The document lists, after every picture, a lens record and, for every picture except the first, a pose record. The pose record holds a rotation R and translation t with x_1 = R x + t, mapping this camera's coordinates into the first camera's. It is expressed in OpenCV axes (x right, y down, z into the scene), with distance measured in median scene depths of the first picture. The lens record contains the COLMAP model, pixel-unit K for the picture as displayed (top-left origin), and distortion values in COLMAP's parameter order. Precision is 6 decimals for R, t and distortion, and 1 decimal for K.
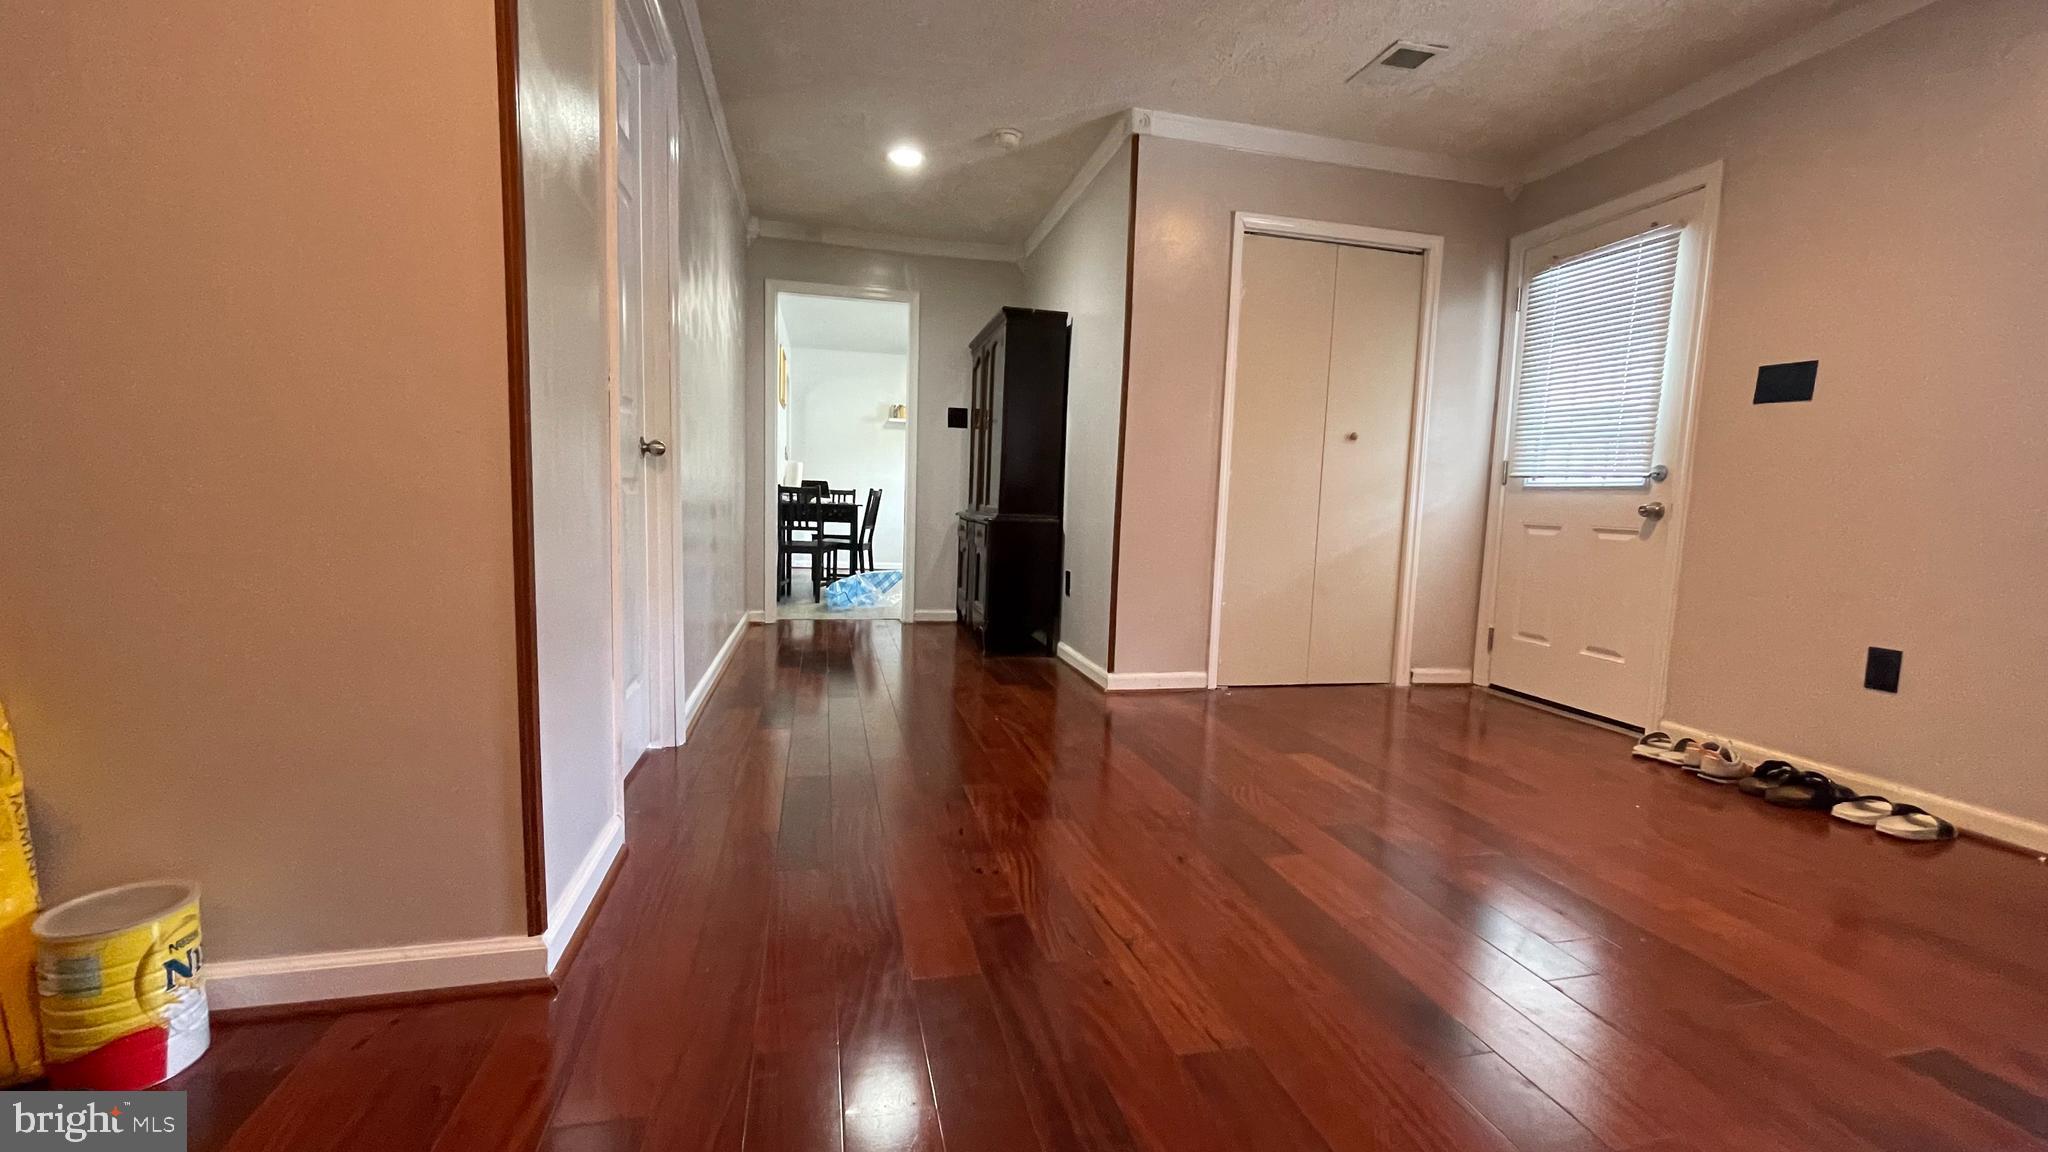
lens RADIAL K [[826.1, 0, 1022.9], [0, 826.1, 570.5], [0, 0, 1]] dist [-0.000329, -0.000935]
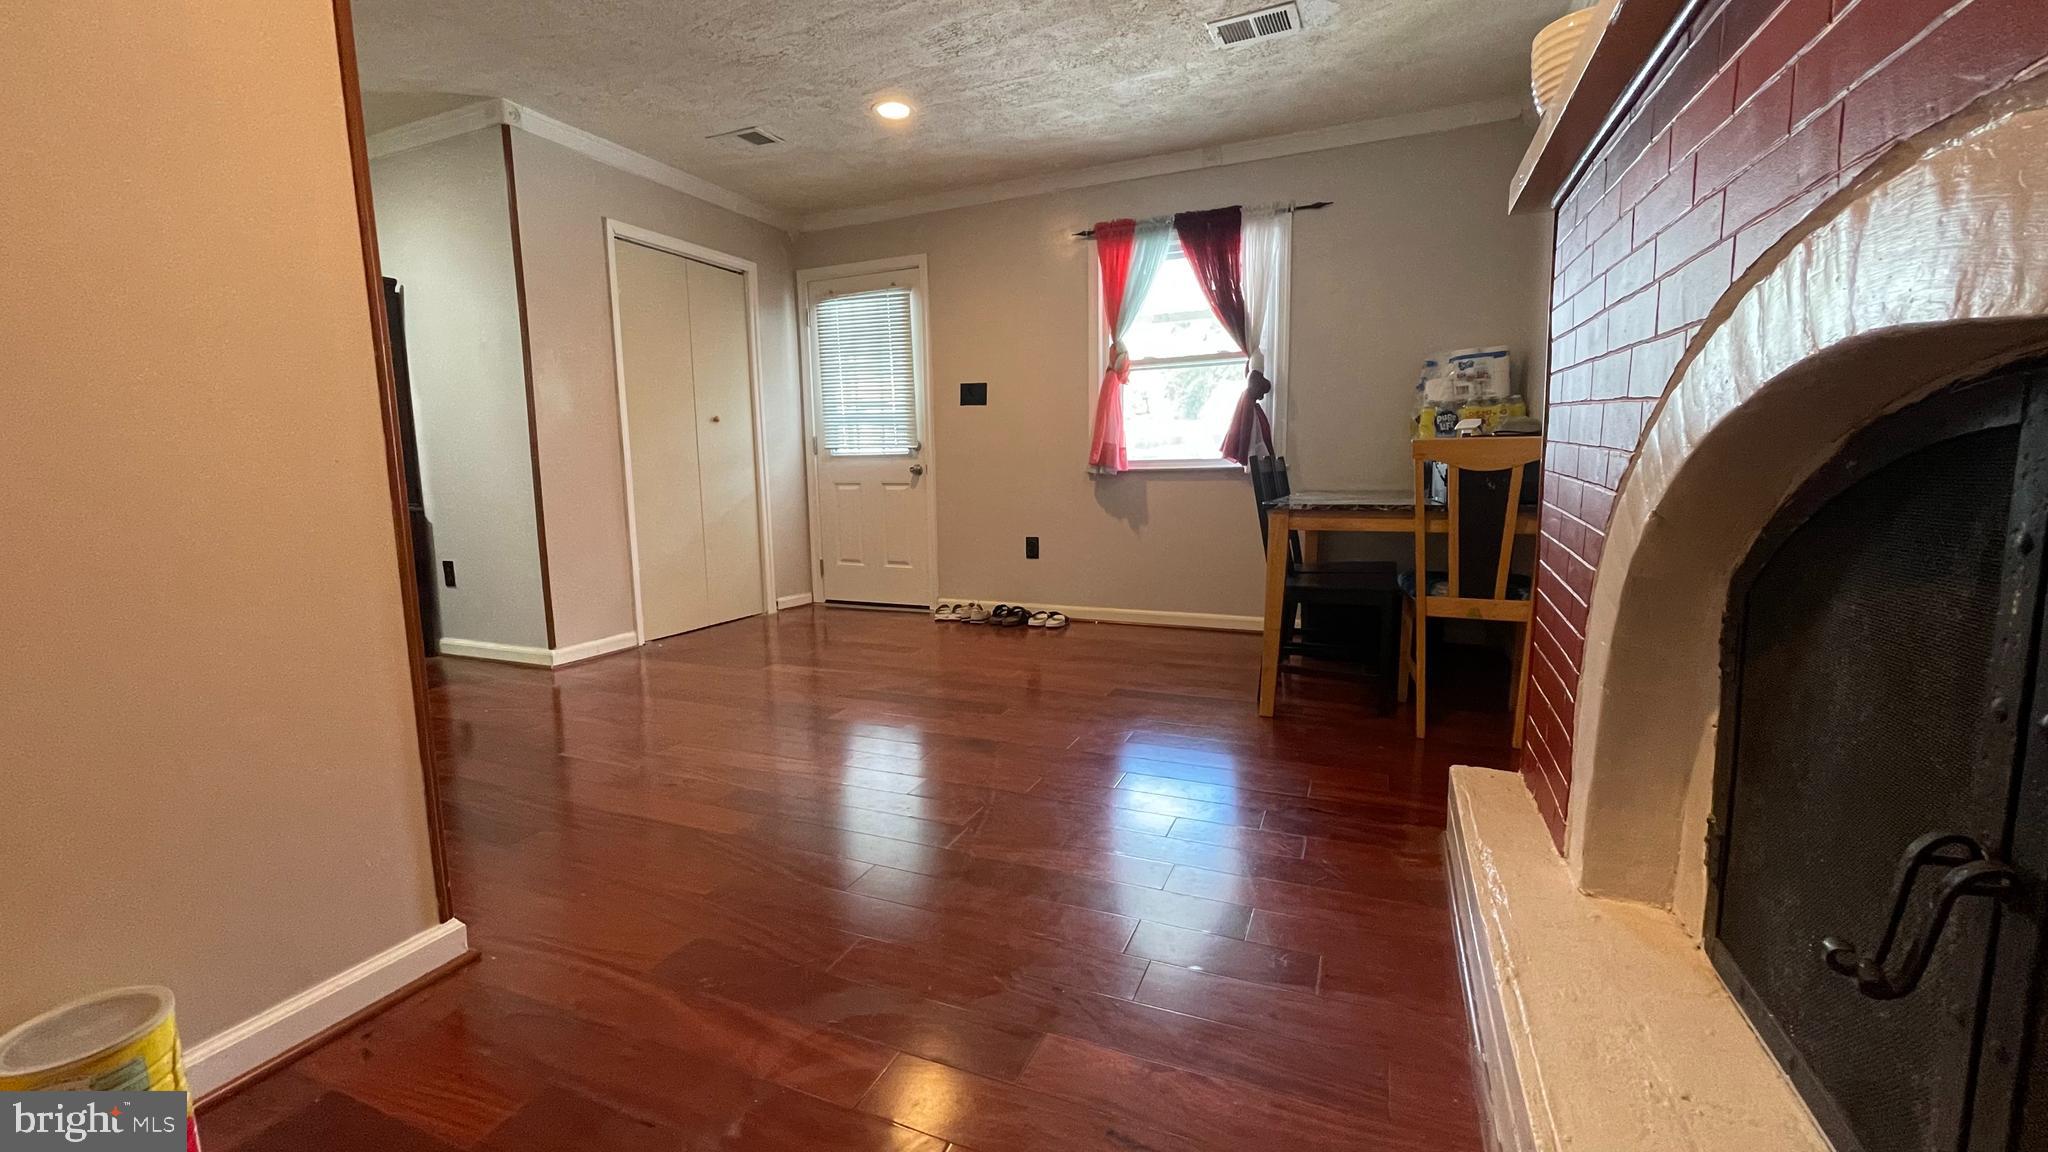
lens RADIAL K [[826.1, 0, 1020.3], [0, 826.1, 573.3], [0, 0, 1]] dist [-0.000329, -0.000935]
pose [[0.599046, -0.147568, 0.786999, -0.367623], [0.104450, 0.988874, 0.105915, -0.021438], [-0.793873, 0.018754, 0.607794, -0.113019]]
